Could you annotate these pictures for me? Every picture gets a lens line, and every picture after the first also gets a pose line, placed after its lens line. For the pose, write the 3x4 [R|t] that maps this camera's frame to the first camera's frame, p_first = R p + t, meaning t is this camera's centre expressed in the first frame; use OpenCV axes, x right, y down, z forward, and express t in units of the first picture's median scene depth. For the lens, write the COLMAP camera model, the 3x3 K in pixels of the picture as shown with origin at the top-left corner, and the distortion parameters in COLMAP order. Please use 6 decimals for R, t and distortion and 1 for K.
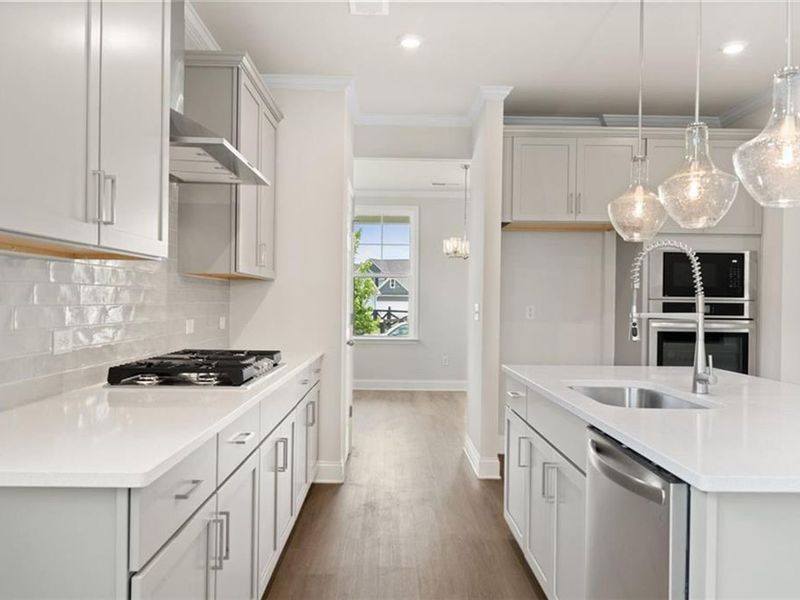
lens RADIAL K [[664.7, 0, 402.7], [0, 664.7, 299.2], [0, 0, 1]] dist [-0.004247, -0.005088]
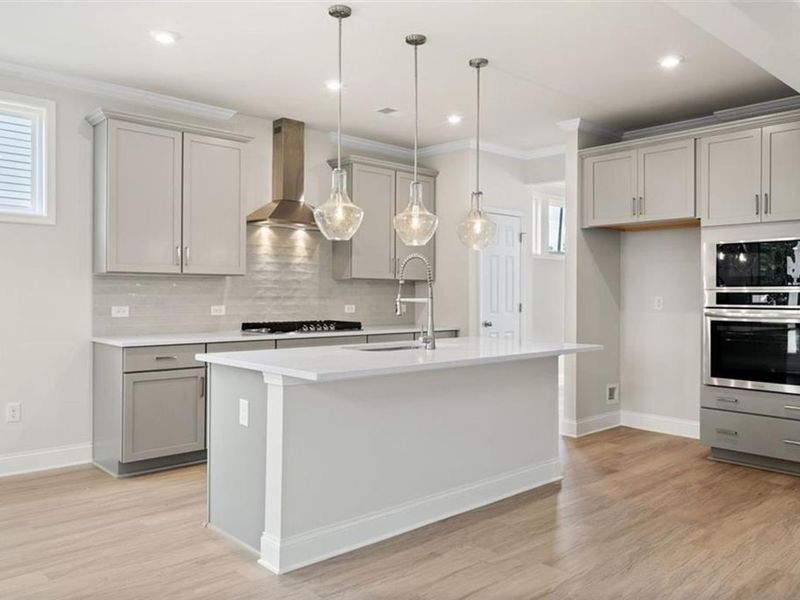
lens RADIAL K [[639.2, 0, 401.1], [0, 639.2, 291.6], [0, 0, 1]] dist [-0.000340, 0.015323]
pose [[0.673554, -0.012244, -0.739037, 0.797450], [0.005793, 0.999920, -0.011287, 0.011886], [0.739115, 0.003321, 0.673571, -0.037099]]
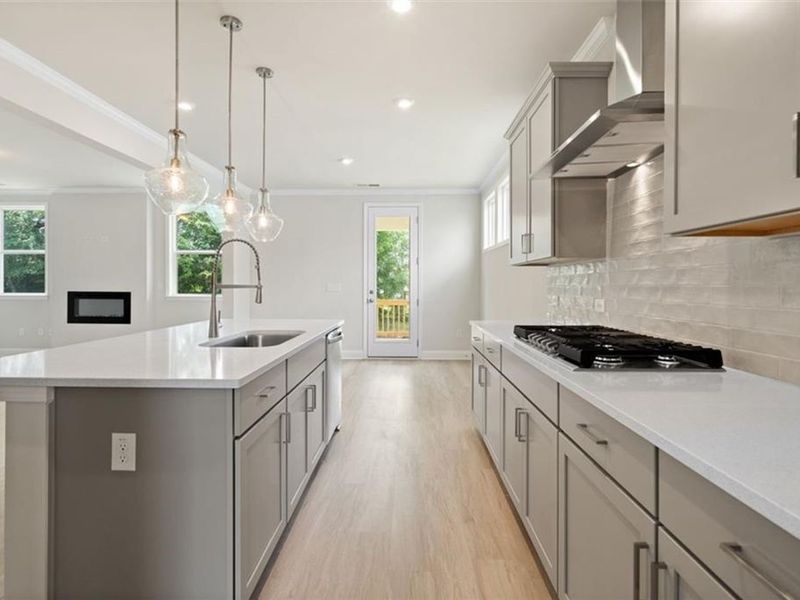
lens RADIAL K [[415.7, 0, 399.5], [0, 415.7, 286.7], [0, 0, 1]] dist [-0.003770, 0.002248]
pose [[-0.999387, -0.018436, 0.029750, -0.003895], [-0.018419, 0.999830, 0.000846, 0.010643], [-0.029760, 0.000298, -0.999557, 1.019604]]
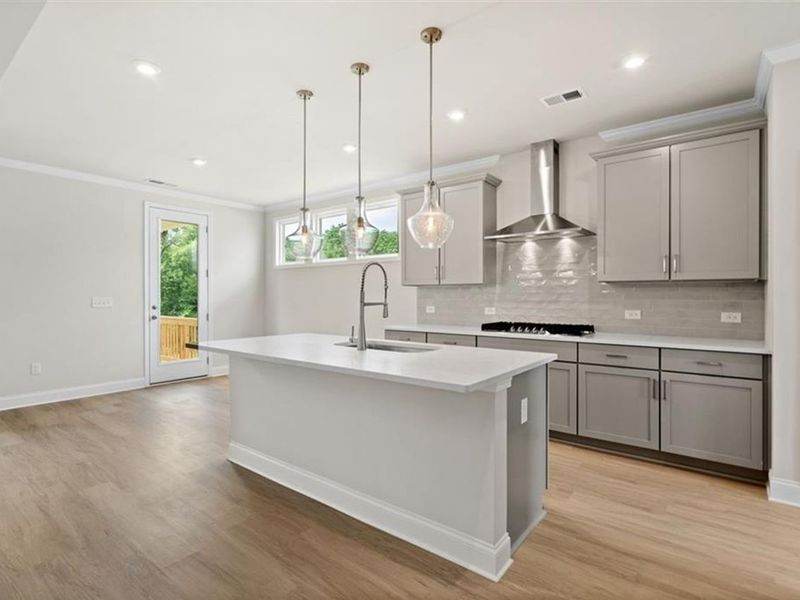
lens RADIAL K [[415.7, 0, 398.3], [0, 415.7, 296.2], [0, 0, 1]] dist [-0.003770, 0.002248]
pose [[-0.621462, -0.014818, -0.783304, 0.637810], [-0.006778, 0.999885, -0.013538, 0.010704], [0.783415, -0.003104, -0.621492, 0.910945]]
